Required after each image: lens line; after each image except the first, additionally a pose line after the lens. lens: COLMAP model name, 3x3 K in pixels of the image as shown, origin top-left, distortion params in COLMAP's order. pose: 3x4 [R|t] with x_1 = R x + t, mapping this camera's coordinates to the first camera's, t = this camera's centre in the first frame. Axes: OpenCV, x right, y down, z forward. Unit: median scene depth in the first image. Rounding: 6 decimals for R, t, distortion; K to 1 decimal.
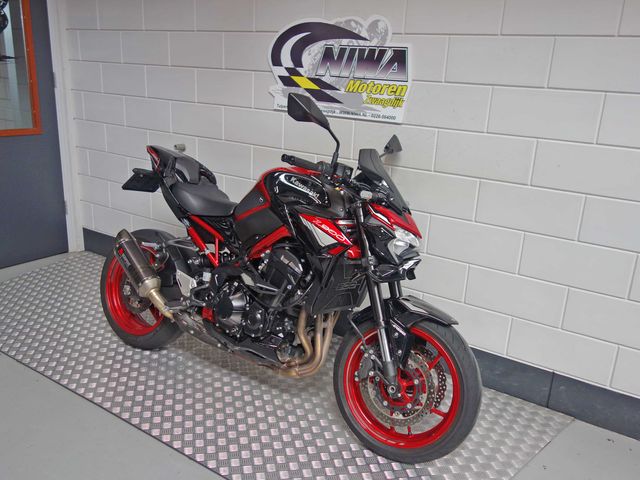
lens RADIAL K [[564.1, 0, 320.8], [0, 564.1, 245.4], [0, 0, 1]] dist [-0.003901, -0.017914]
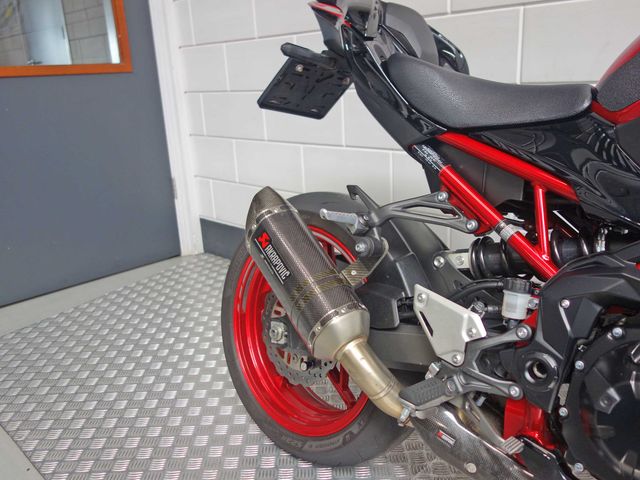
lens RADIAL K [[564.1, 0, 319.4], [0, 564.1, 236.9], [0, 0, 1]] dist [-0.003901, -0.017914]
pose [[0.974900, -0.041438, -0.218752, -0.228180], [0.037089, 0.999025, -0.023952, 0.018636], [0.219531, 0.015238, 0.975486, 0.620777]]
